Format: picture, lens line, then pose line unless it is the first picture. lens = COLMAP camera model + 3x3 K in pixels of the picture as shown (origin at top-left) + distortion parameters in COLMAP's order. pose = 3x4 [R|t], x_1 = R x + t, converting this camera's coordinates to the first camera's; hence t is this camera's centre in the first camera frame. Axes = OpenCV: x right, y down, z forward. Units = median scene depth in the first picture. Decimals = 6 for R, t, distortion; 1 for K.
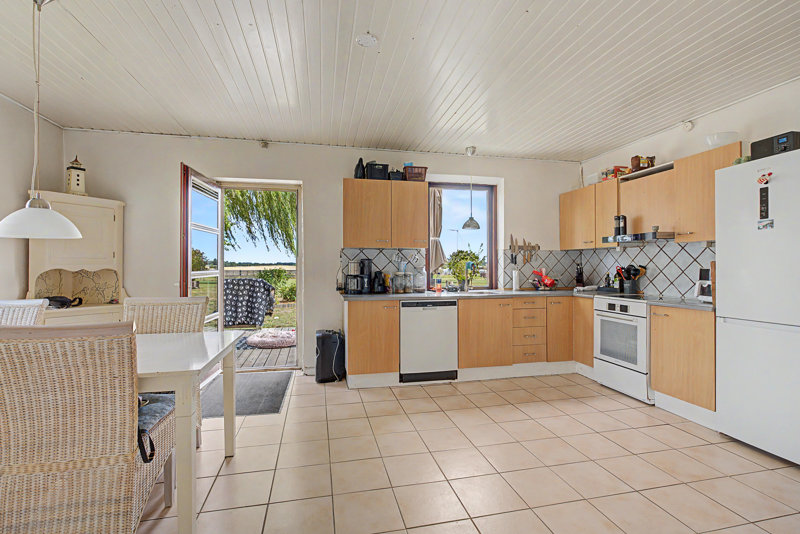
lens RADIAL K [[364.6, 0, 399.5], [0, 364.6, 267.3], [0, 0, 1]] dist [-0.005889, 0.000176]
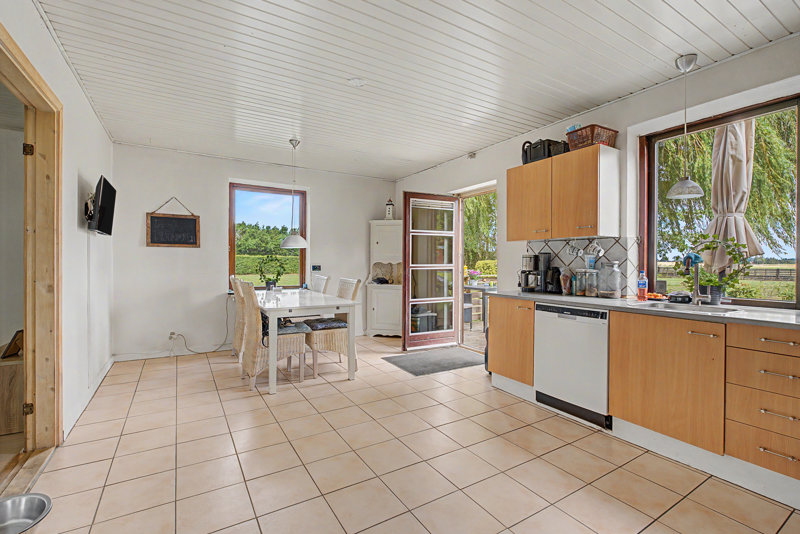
lens RADIAL K [[364.6, 0, 403.5], [0, 364.6, 265.4], [0, 0, 1]] dist [-0.005889, 0.000176]
pose [[0.323027, 0.009547, -0.946342, 0.650878], [-0.007483, 0.999944, 0.007534, 0.003586], [0.946360, 0.004648, 0.323080, 0.419332]]
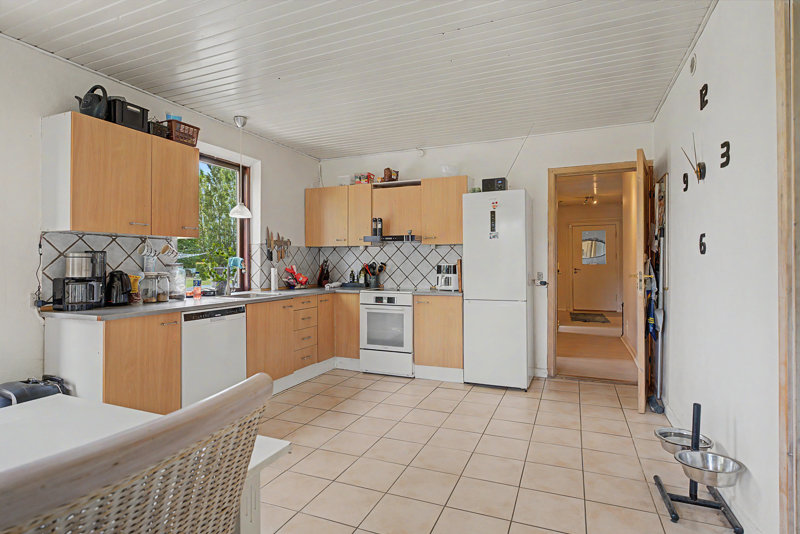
lens RADIAL K [[418.8, 0, 399.4], [0, 418.8, 260.6], [0, 0, 1]] dist [0.003453, 0.000528]
pose [[0.580090, 0.006285, 0.814528, -0.385495], [0.002396, 0.999953, -0.009422, 0.001120], [-0.814549, 0.007417, 0.580048, 0.185625]]
